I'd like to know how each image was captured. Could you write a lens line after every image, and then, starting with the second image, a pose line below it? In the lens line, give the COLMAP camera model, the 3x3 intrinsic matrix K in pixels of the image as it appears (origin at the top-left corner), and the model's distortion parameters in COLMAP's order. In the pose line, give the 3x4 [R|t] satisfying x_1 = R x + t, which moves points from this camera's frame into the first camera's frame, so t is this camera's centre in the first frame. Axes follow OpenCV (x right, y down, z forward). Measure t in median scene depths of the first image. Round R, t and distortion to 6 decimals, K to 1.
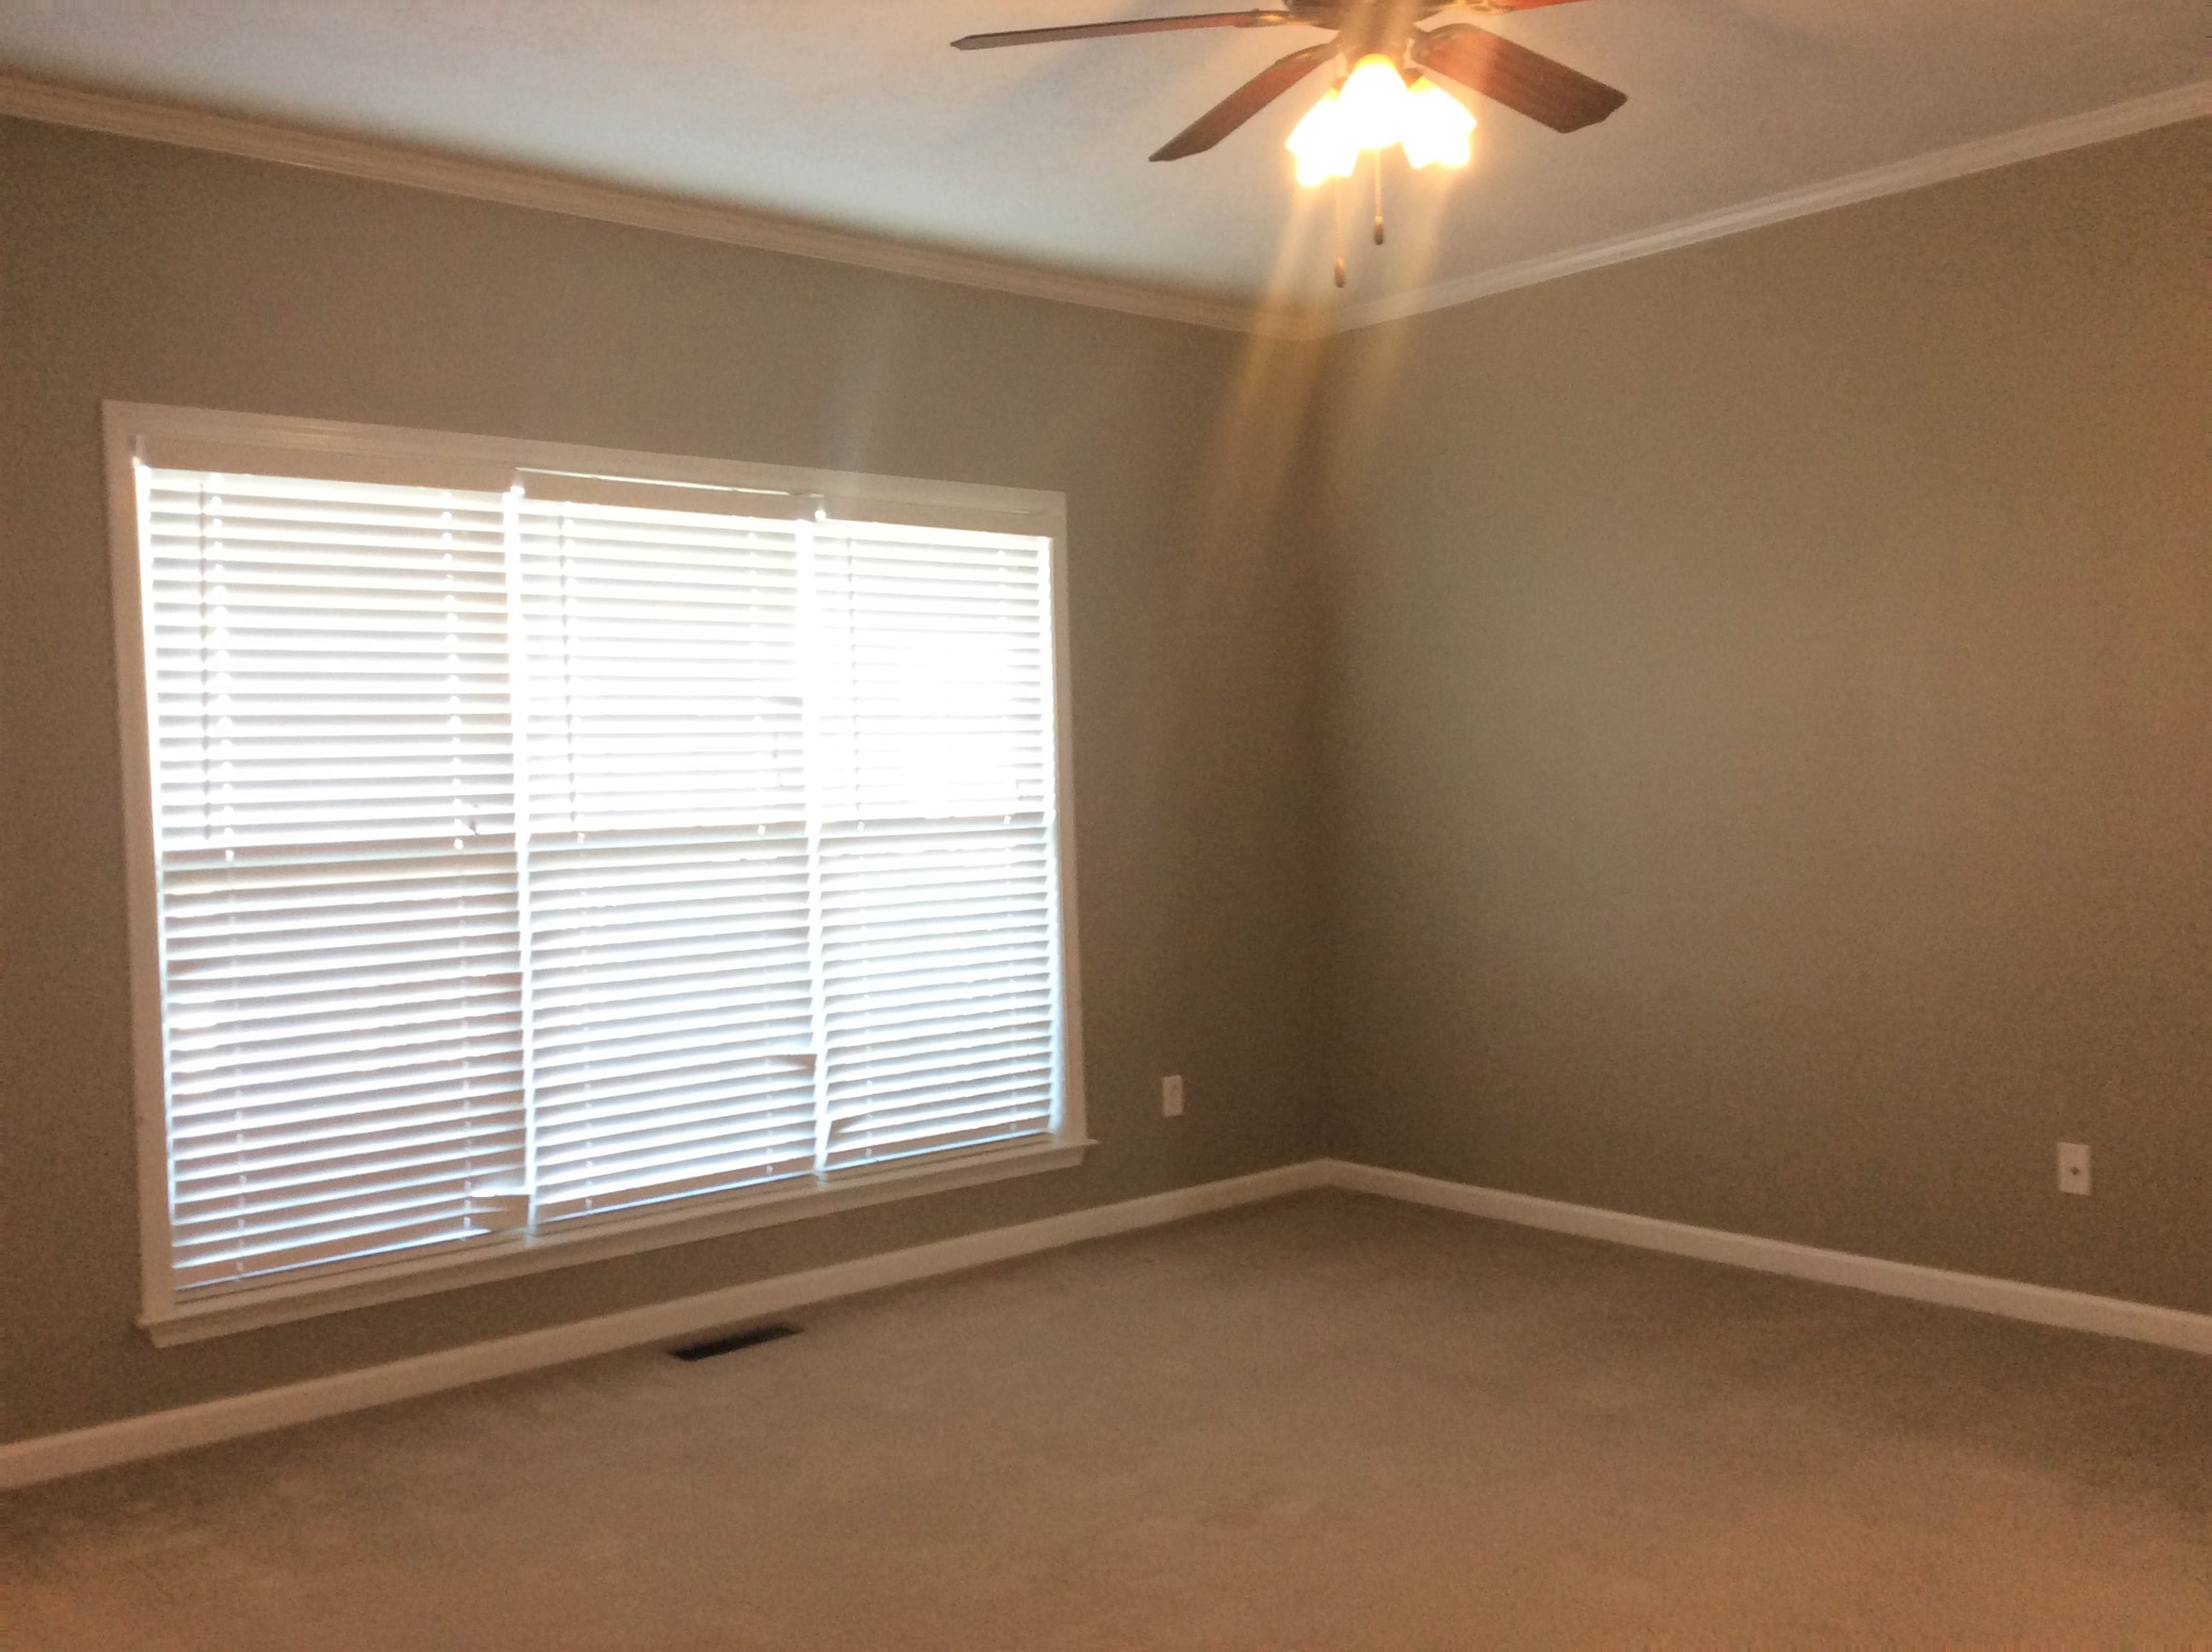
lens RADIAL K [[2007.6, 0, 1106.0], [0, 2007.6, 826.0], [0, 0, 1]] dist [0.104748, -0.197090]
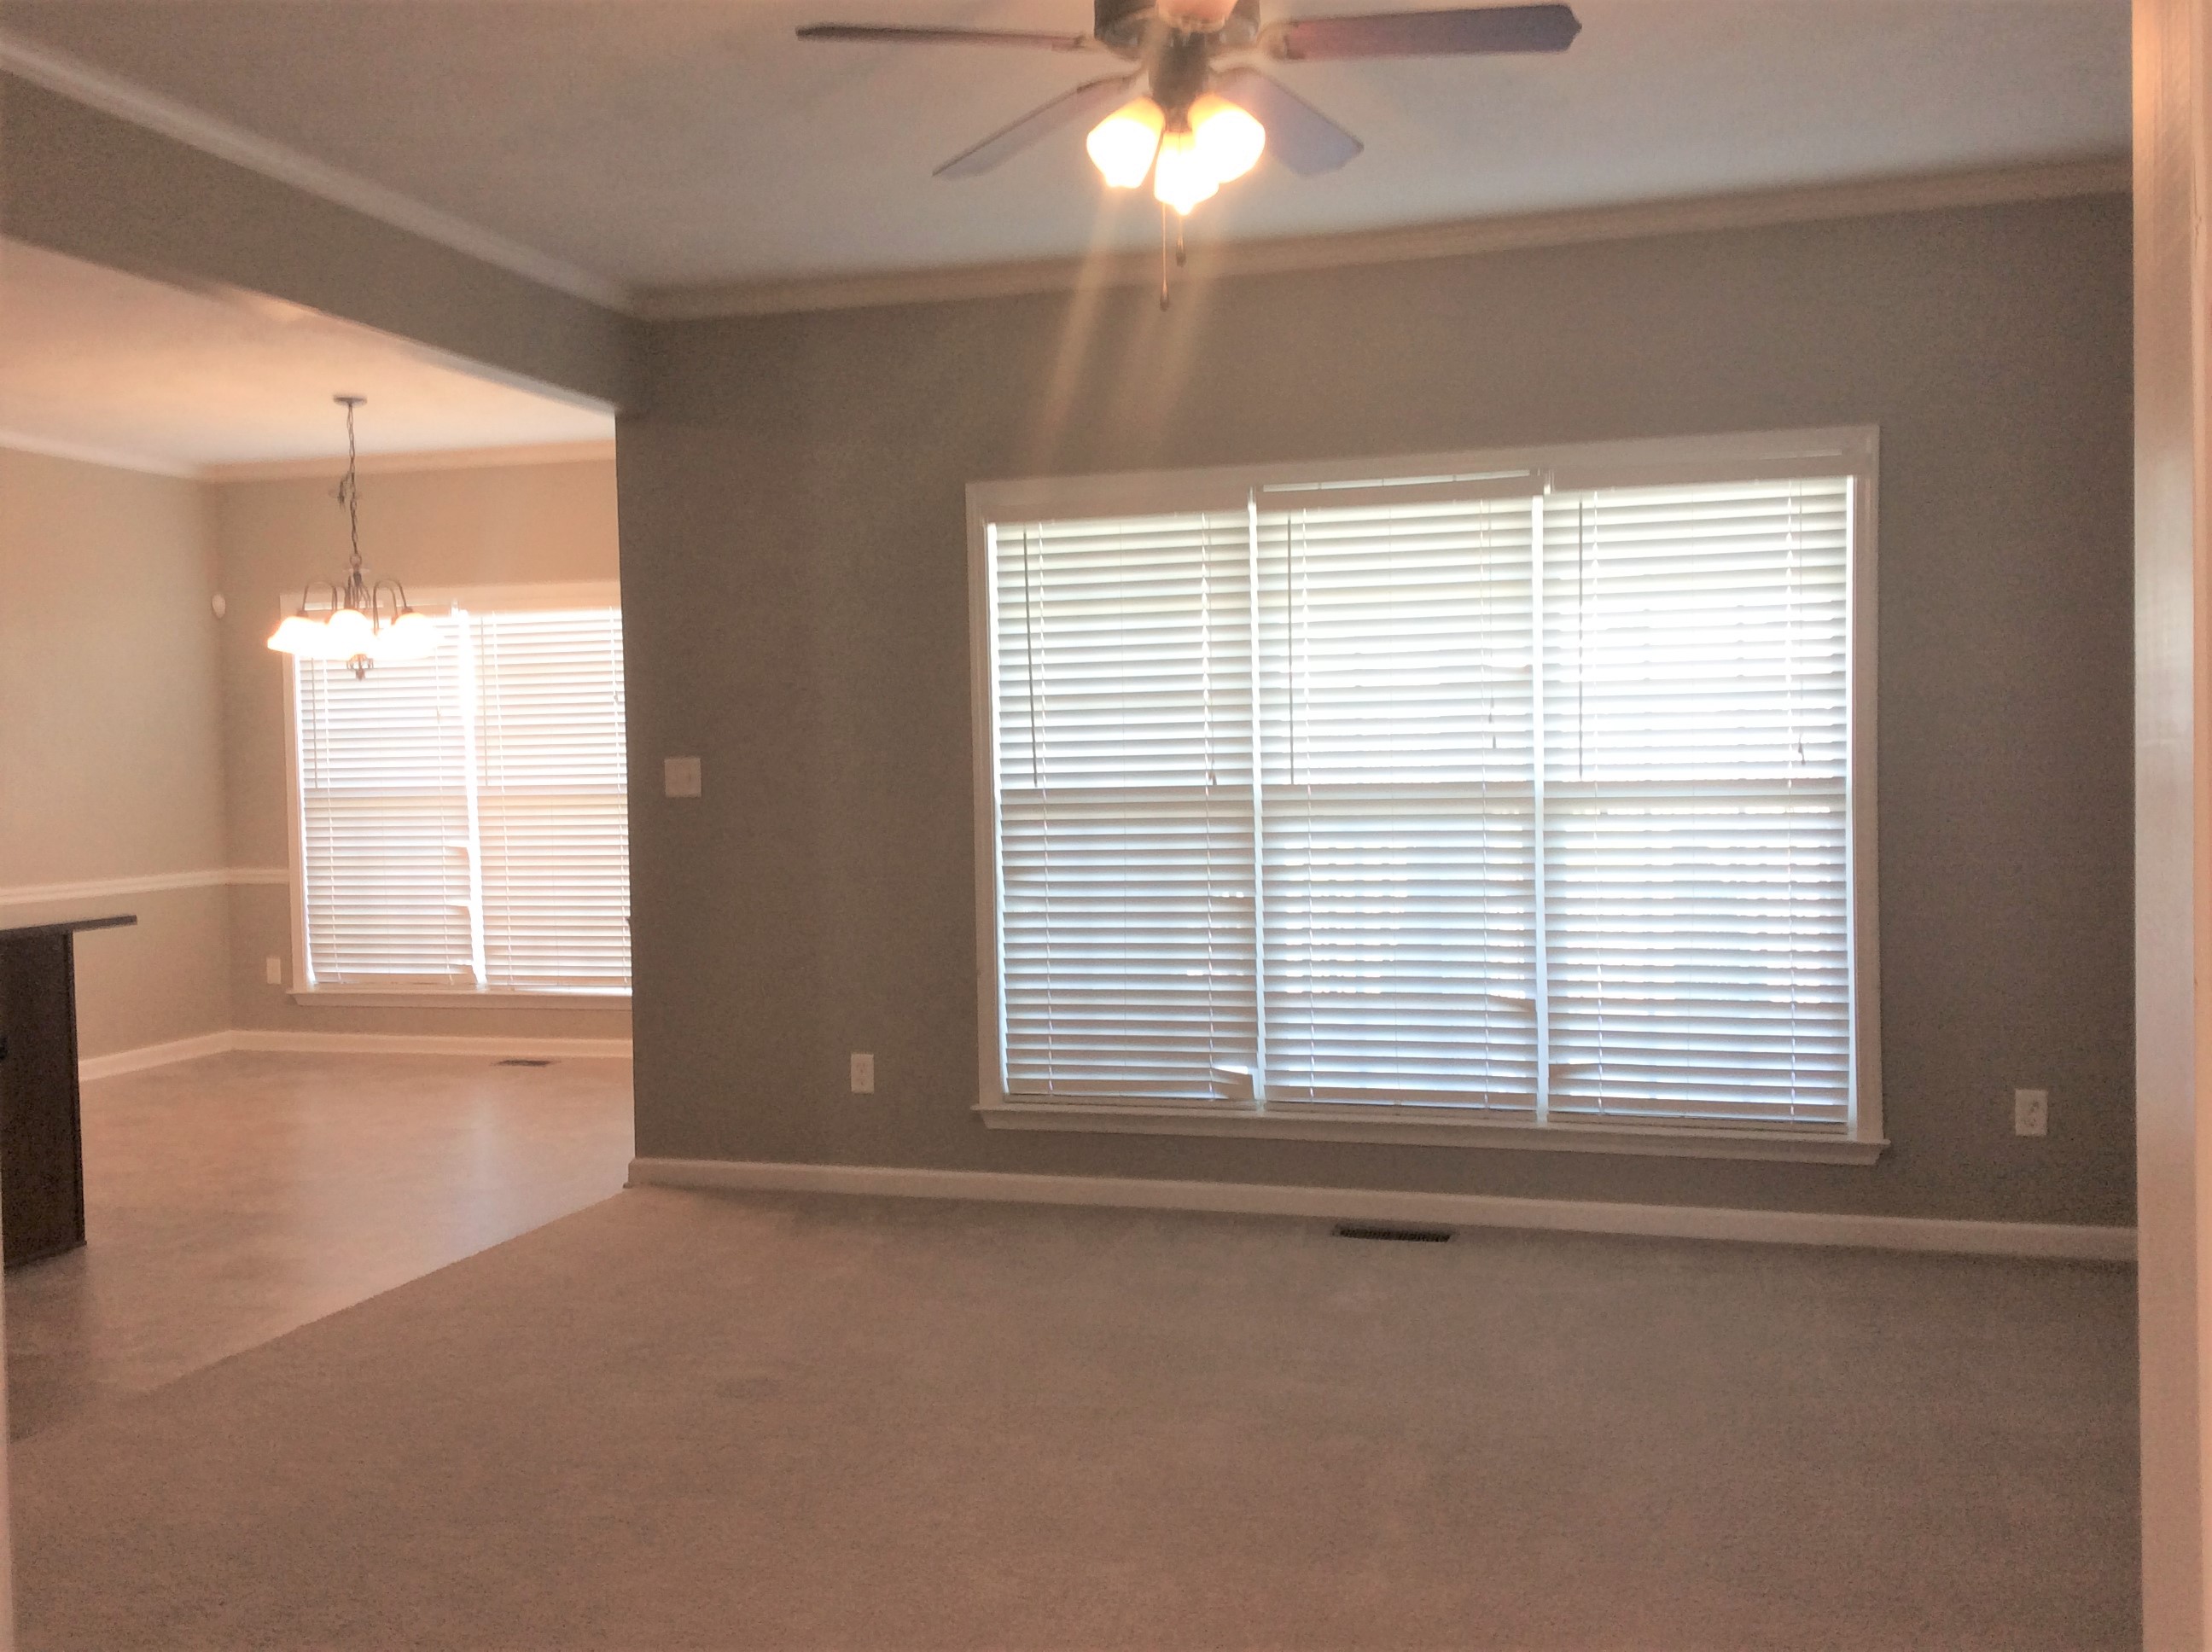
lens RADIAL K [[2007.5, 0, 1106.0], [0, 2007.5, 826.0], [0, 0, 1]] dist [0.104748, -0.197090]
pose [[0.532925, 0.052710, -0.844519, 0.701061], [-0.016532, 0.998516, 0.051889, -0.033575], [0.846001, -0.013691, 0.533005, 0.265398]]
